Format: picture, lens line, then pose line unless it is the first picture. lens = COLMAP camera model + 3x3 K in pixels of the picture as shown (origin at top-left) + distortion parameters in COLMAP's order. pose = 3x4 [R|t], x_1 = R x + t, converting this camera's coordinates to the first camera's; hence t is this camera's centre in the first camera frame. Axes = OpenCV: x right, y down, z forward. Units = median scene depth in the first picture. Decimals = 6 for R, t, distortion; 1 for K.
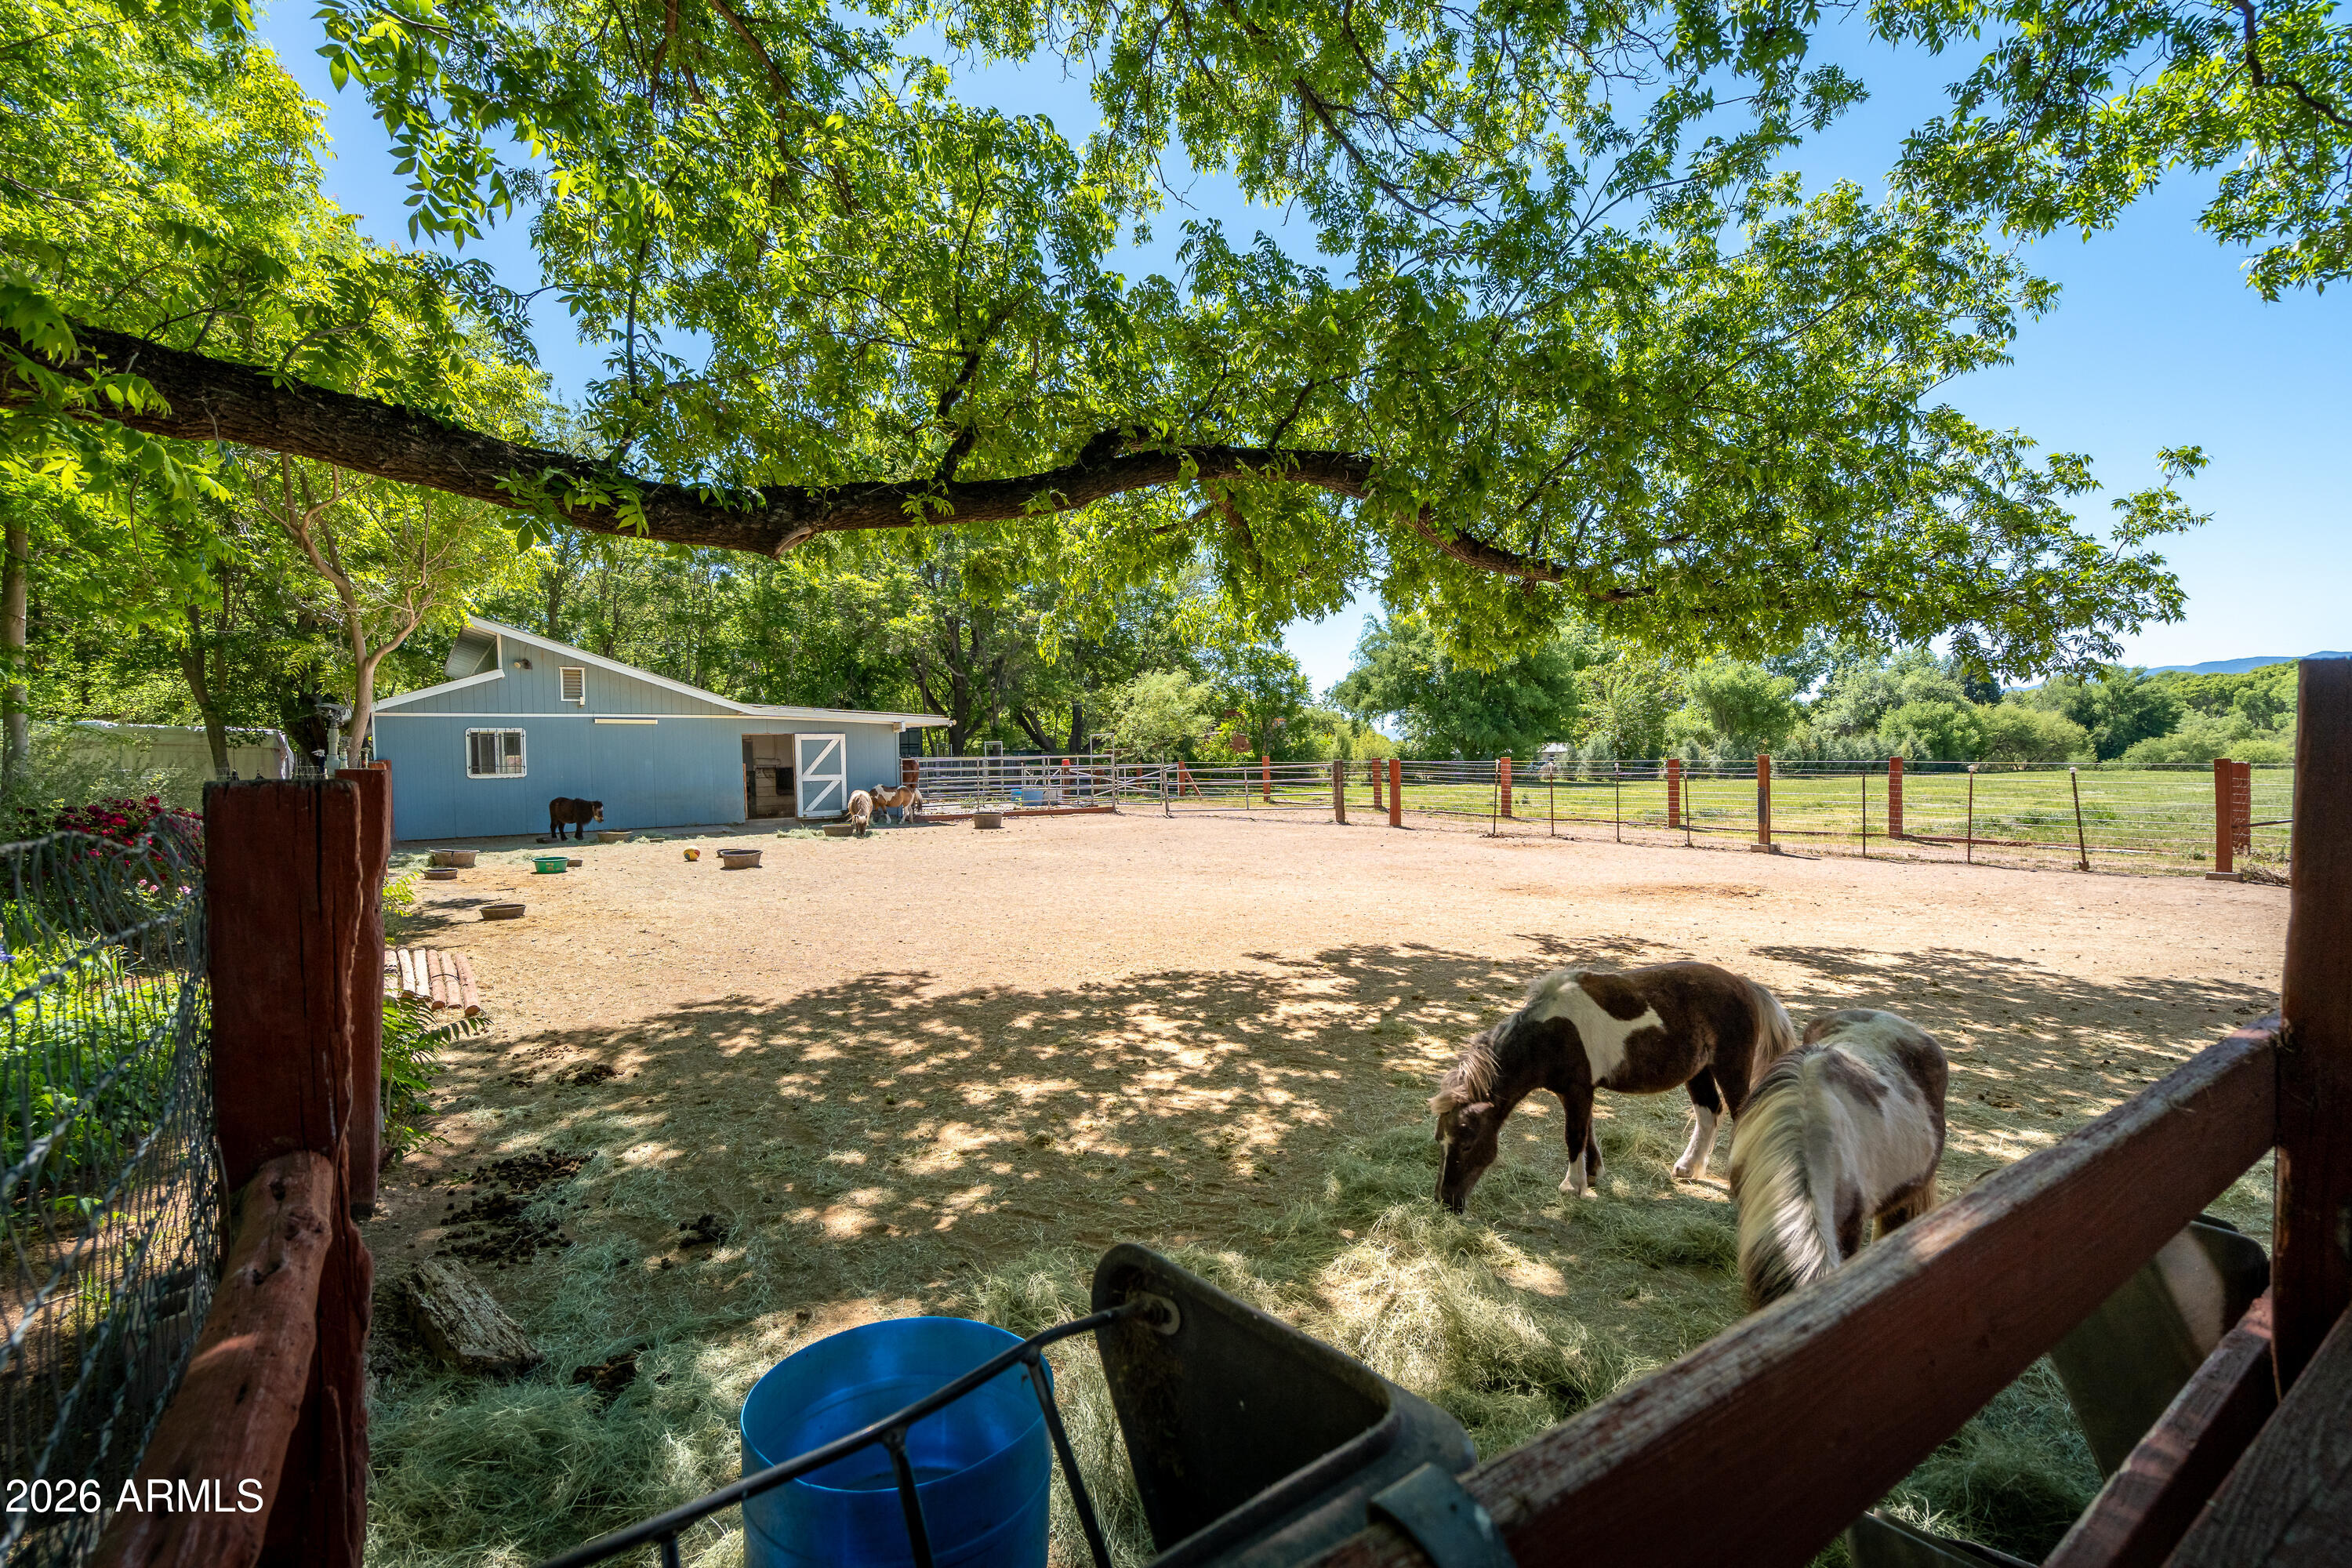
lens RADIAL K [[1081.0, 0, 1163.7], [0, 1081.0, 793.0], [0, 0, 1]] dist [0.019707, -0.000871]
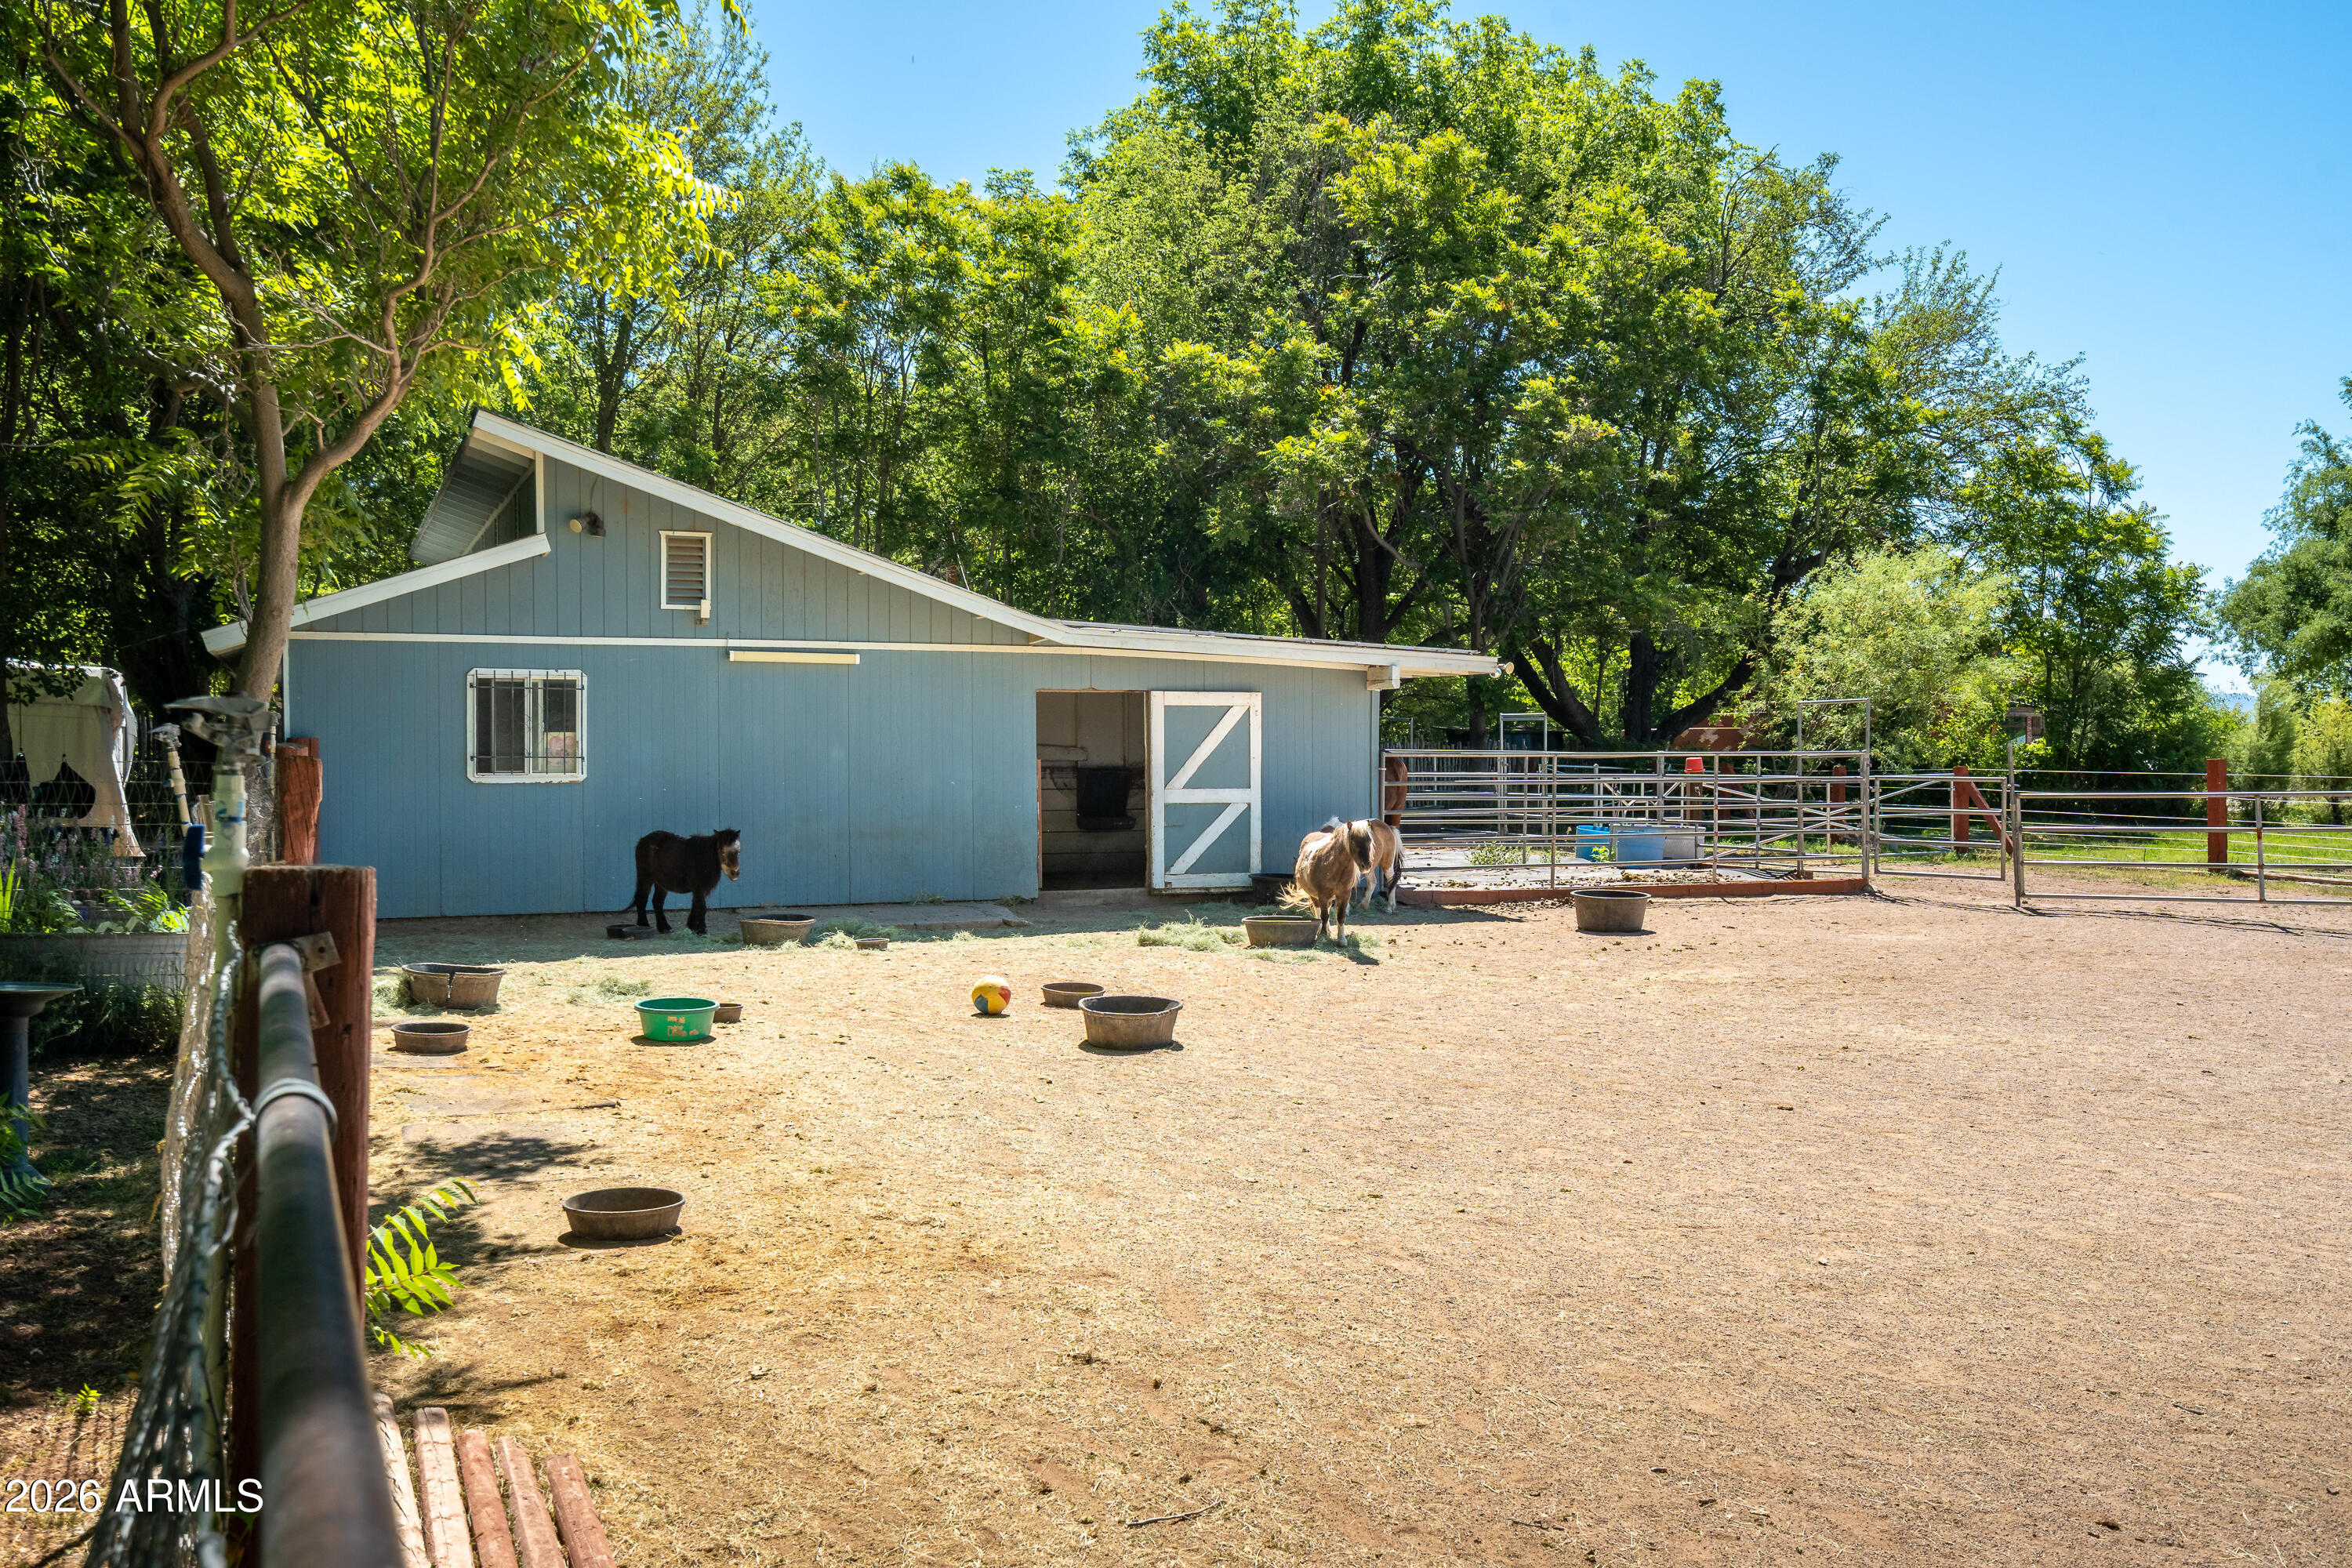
lens RADIAL K [[2179.6, 0, 1177.1], [0, 2179.6, 786.2], [0, 0, 1]] dist [0.052390, 0.000000]
pose [[0.972393, 0.024311, -0.232080, -0.130974], [-0.027093, 0.999594, -0.008806, -0.009942], [0.231772, 0.014851, 0.972657, 0.172968]]
